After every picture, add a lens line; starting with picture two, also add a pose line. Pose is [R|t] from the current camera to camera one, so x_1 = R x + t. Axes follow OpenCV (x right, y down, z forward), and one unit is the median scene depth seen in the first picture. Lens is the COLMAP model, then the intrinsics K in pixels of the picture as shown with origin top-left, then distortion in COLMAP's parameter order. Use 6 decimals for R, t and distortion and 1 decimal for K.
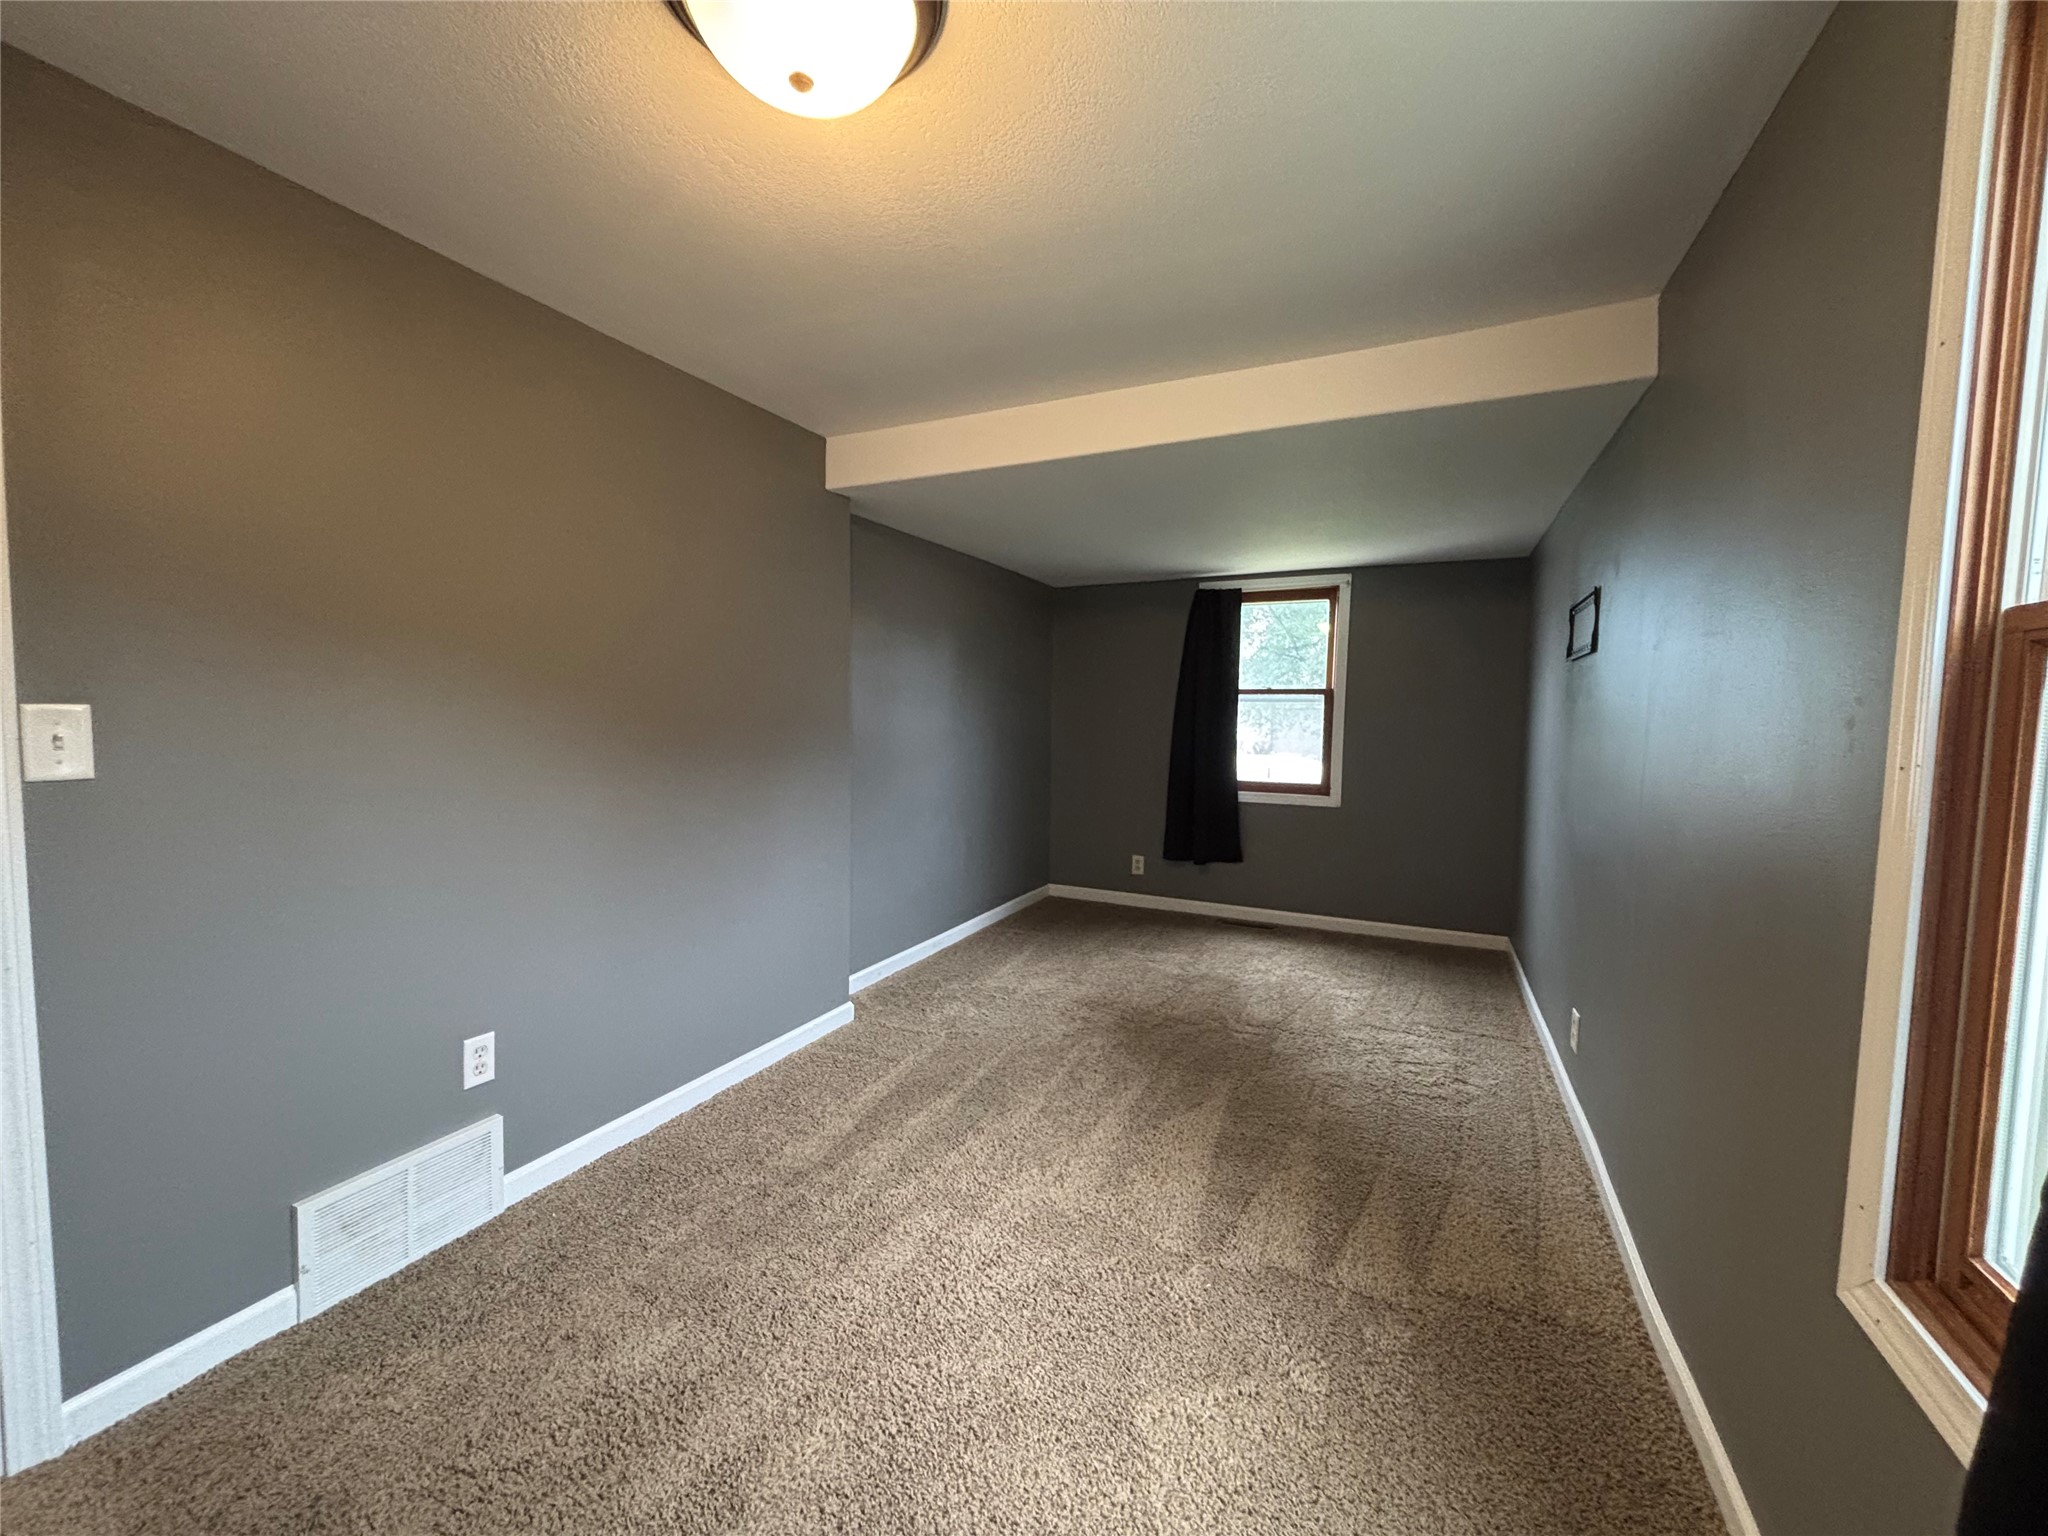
lens RADIAL K [[827.8, 0, 1026.4], [0, 827.8, 780.2], [0, 0, 1]] dist [0.002647, -0.000555]
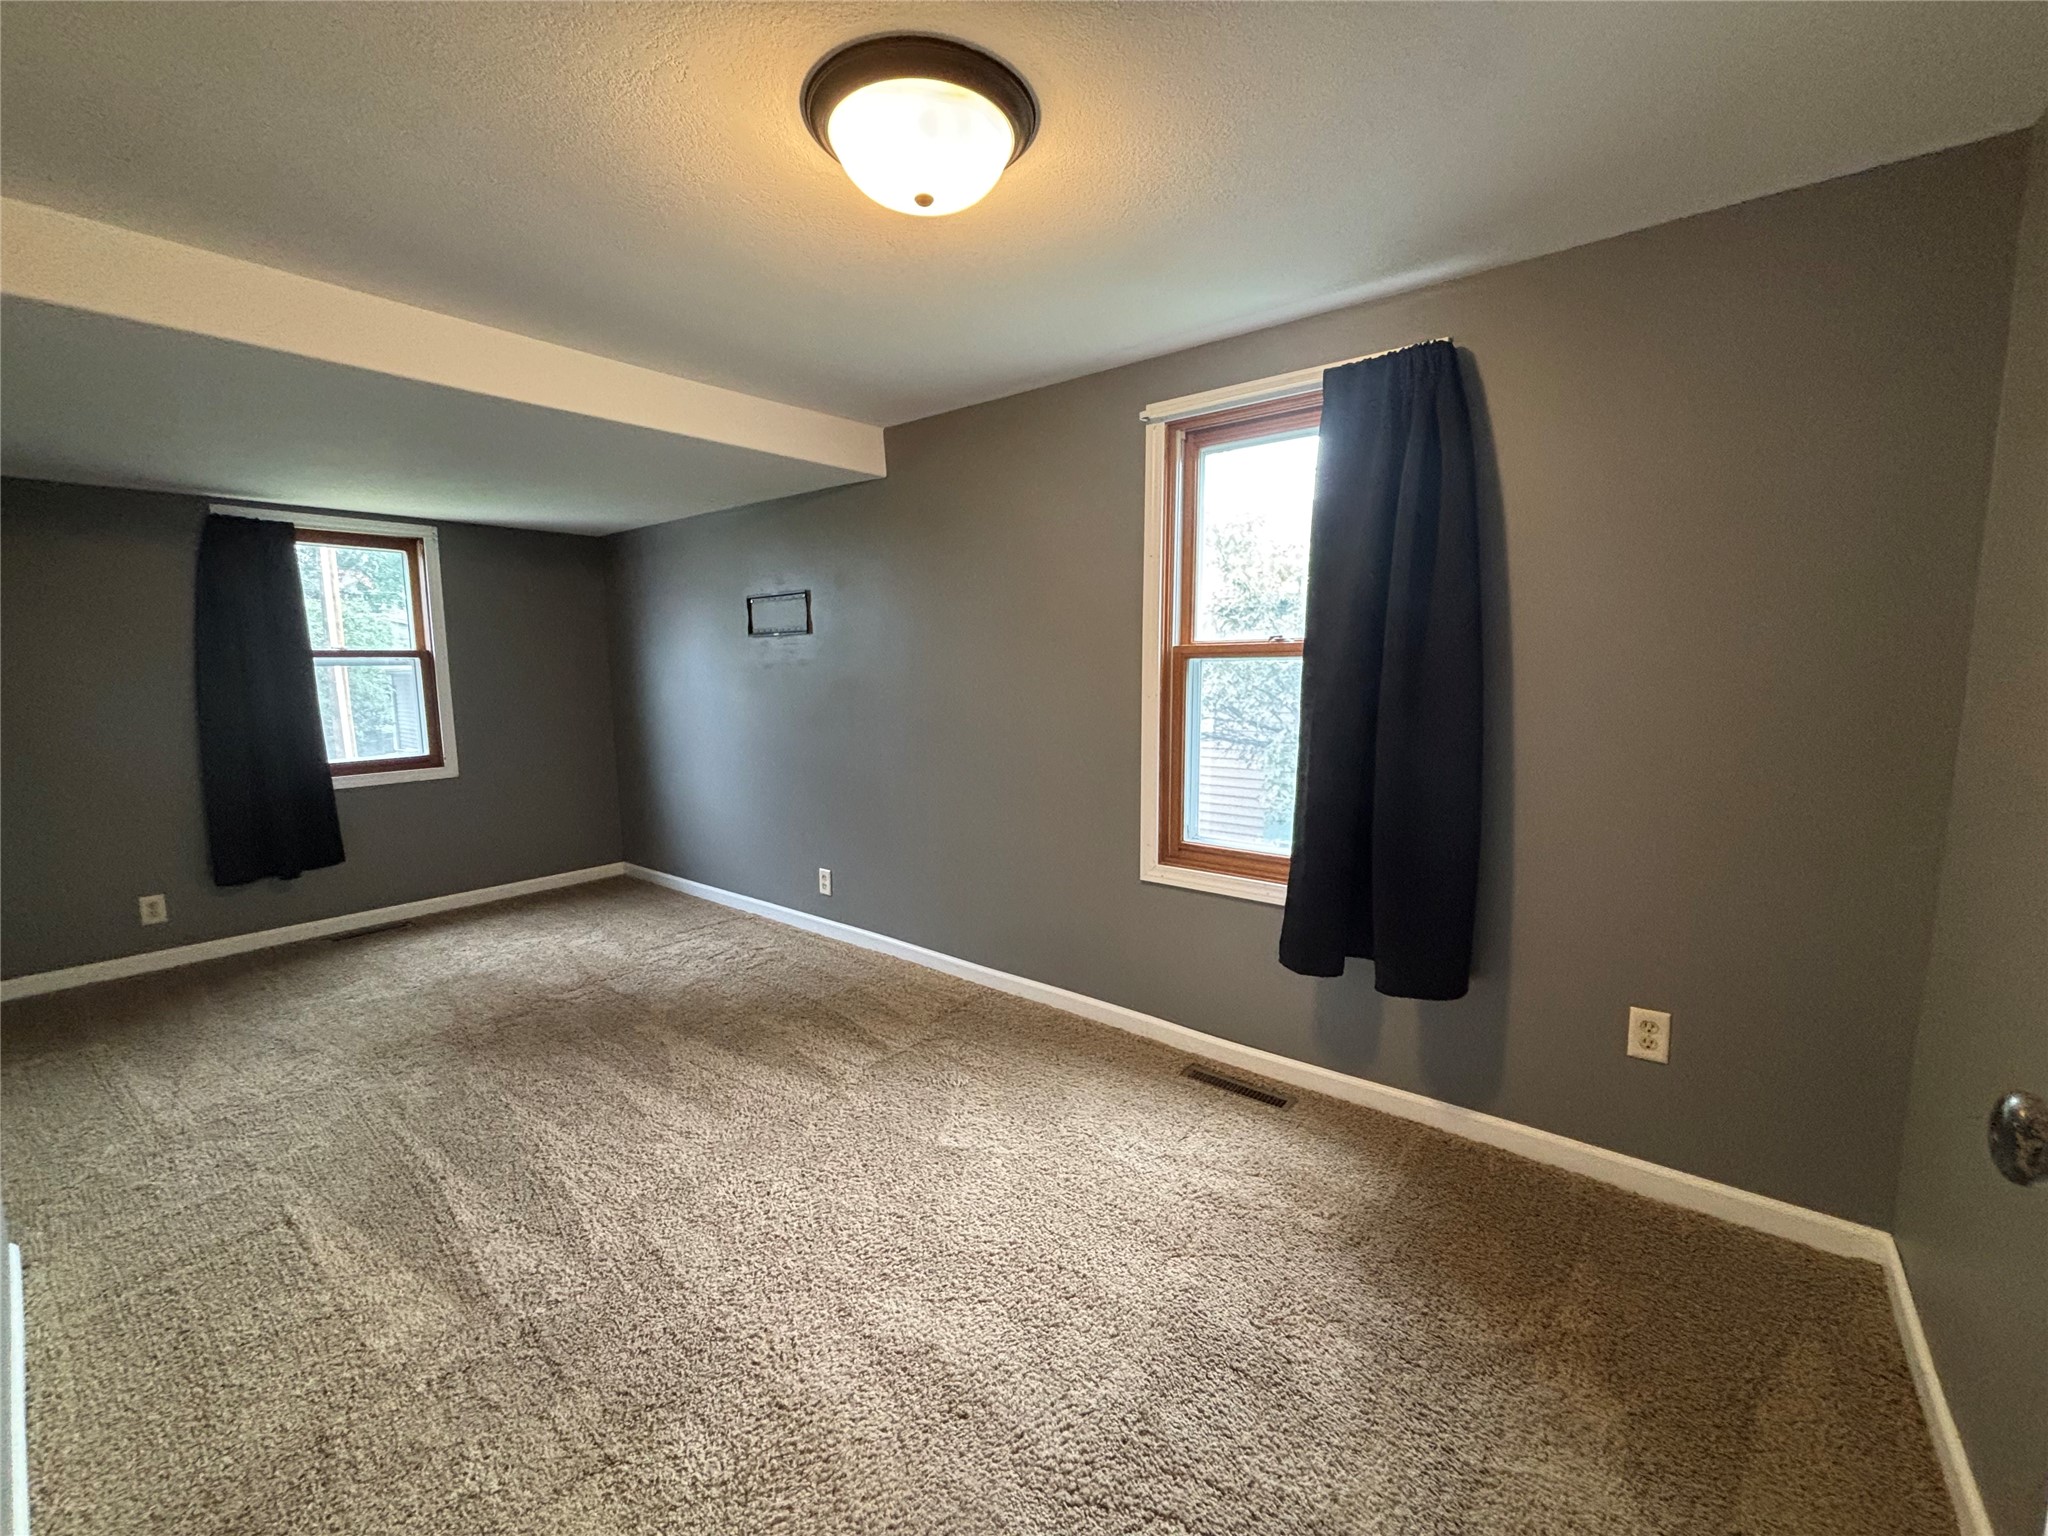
lens RADIAL K [[827.8, 0, 1029.9], [0, 827.8, 770.2], [0, 0, 1]] dist [0.002647, -0.000555]
pose [[0.214819, -0.141125, 0.966404, -0.486020], [0.091096, 0.988087, 0.124042, -0.039958], [-0.972396, 0.061389, 0.225116, 0.184096]]
